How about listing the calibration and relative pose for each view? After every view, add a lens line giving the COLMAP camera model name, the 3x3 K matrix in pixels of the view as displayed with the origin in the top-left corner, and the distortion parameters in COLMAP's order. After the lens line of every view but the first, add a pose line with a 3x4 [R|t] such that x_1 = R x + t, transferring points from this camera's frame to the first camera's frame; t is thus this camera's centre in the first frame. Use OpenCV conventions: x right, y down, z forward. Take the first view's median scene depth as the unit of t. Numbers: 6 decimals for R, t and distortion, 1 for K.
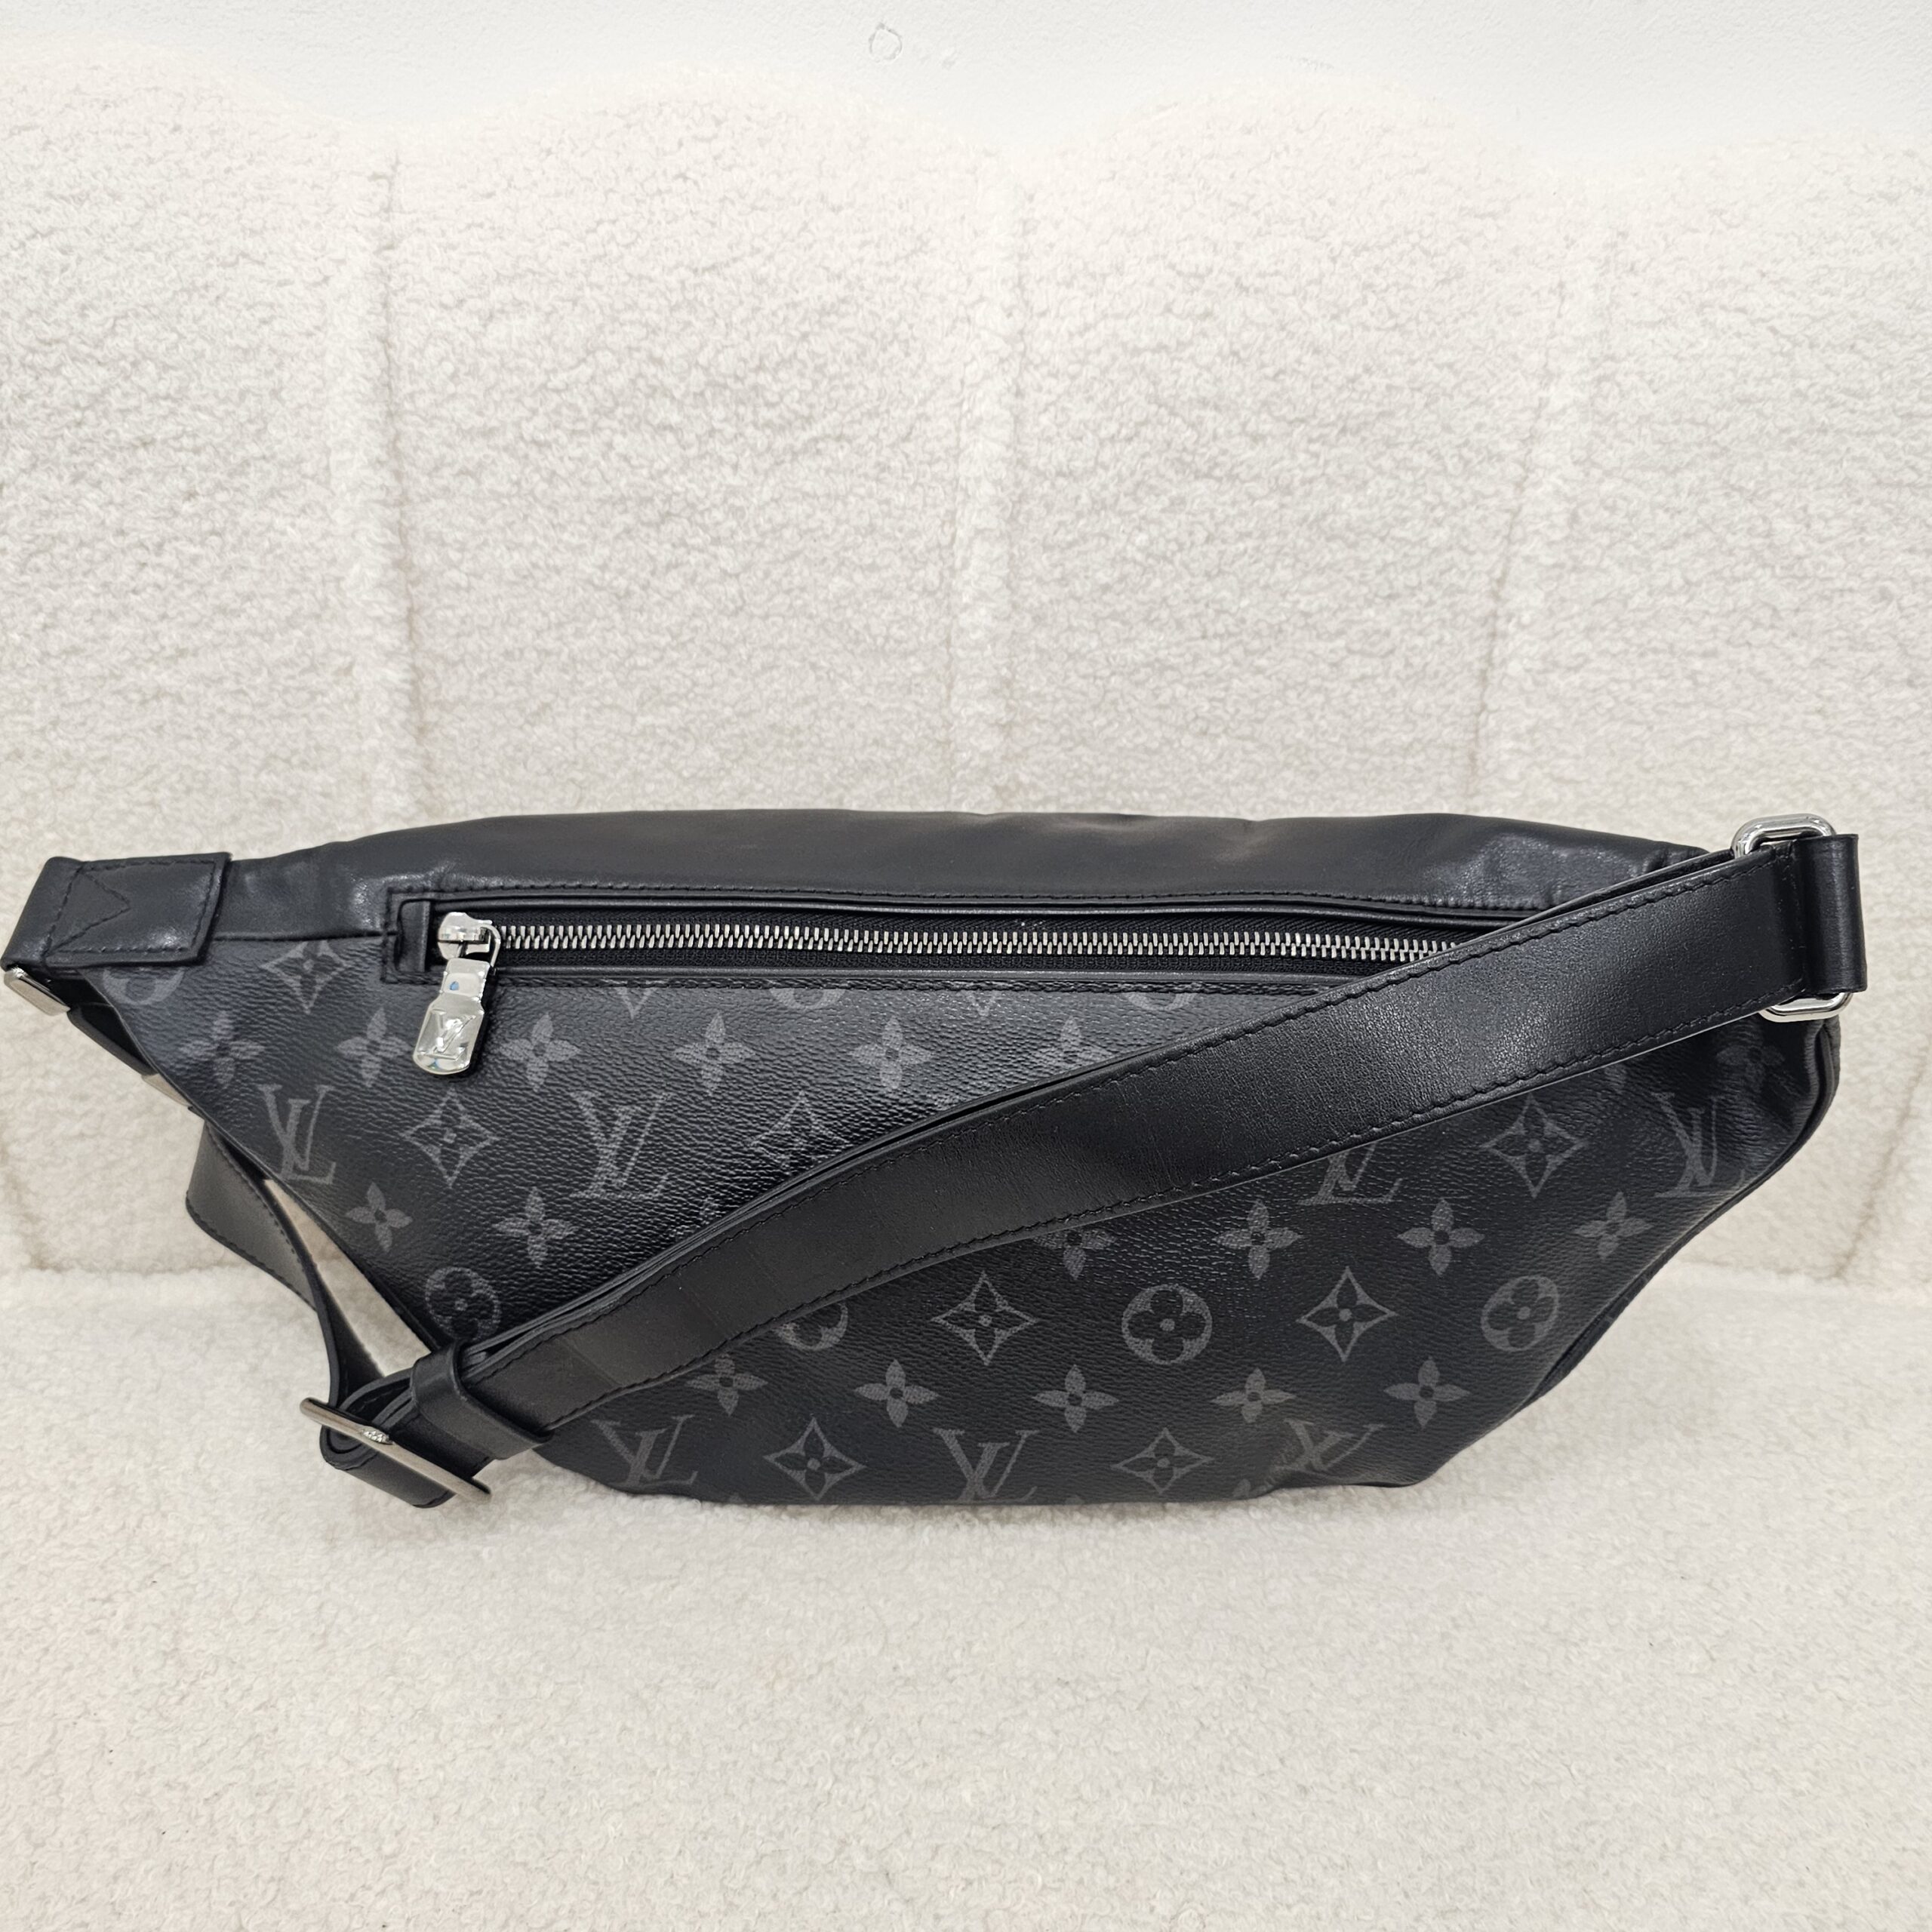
lens RADIAL K [[1783.9, 0, 970.3], [0, 1783.9, 951.0], [0, 0, 1]] dist [0.011794, 0.000000]
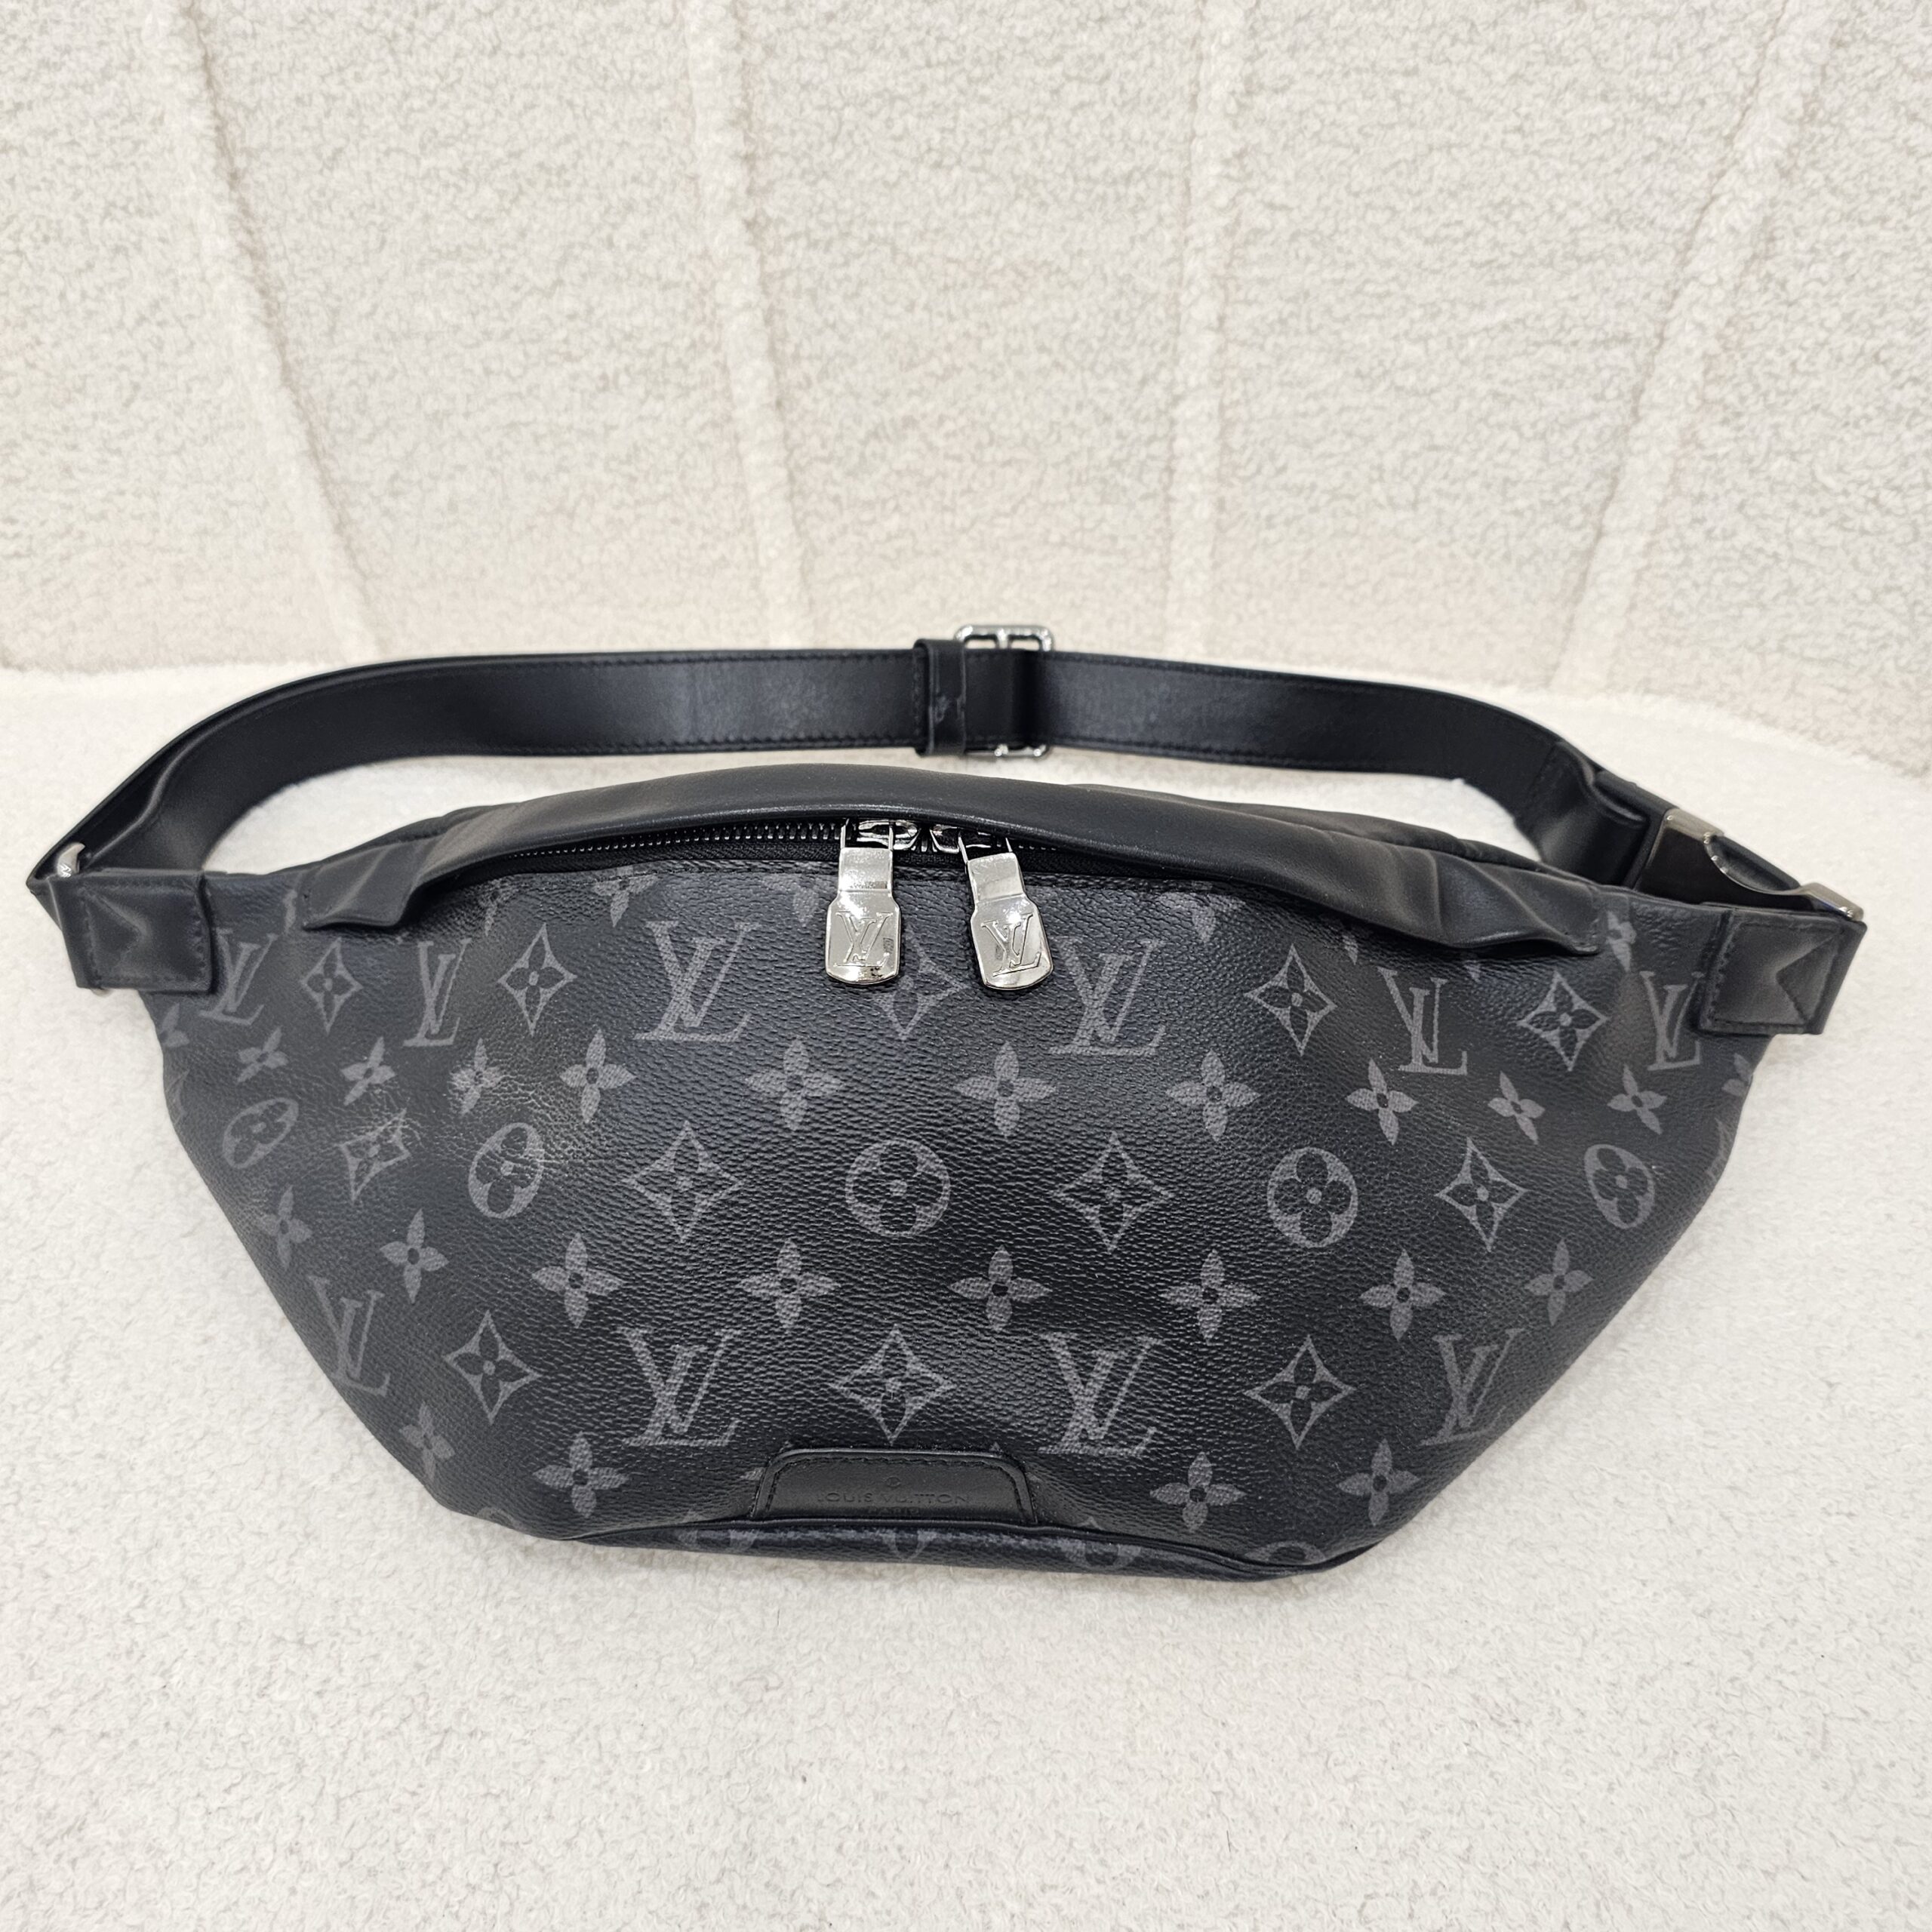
lens RADIAL K [[1783.9, 0, 975.6], [0, 1783.9, 966.6], [0, 0, 1]] dist [0.011794, 0.000000]
pose [[0.996127, 0.016296, -0.086404, 0.268528], [0.007167, 0.964360, 0.264497, 0.062284], [0.087635, -0.264092, 0.960508, -0.174121]]
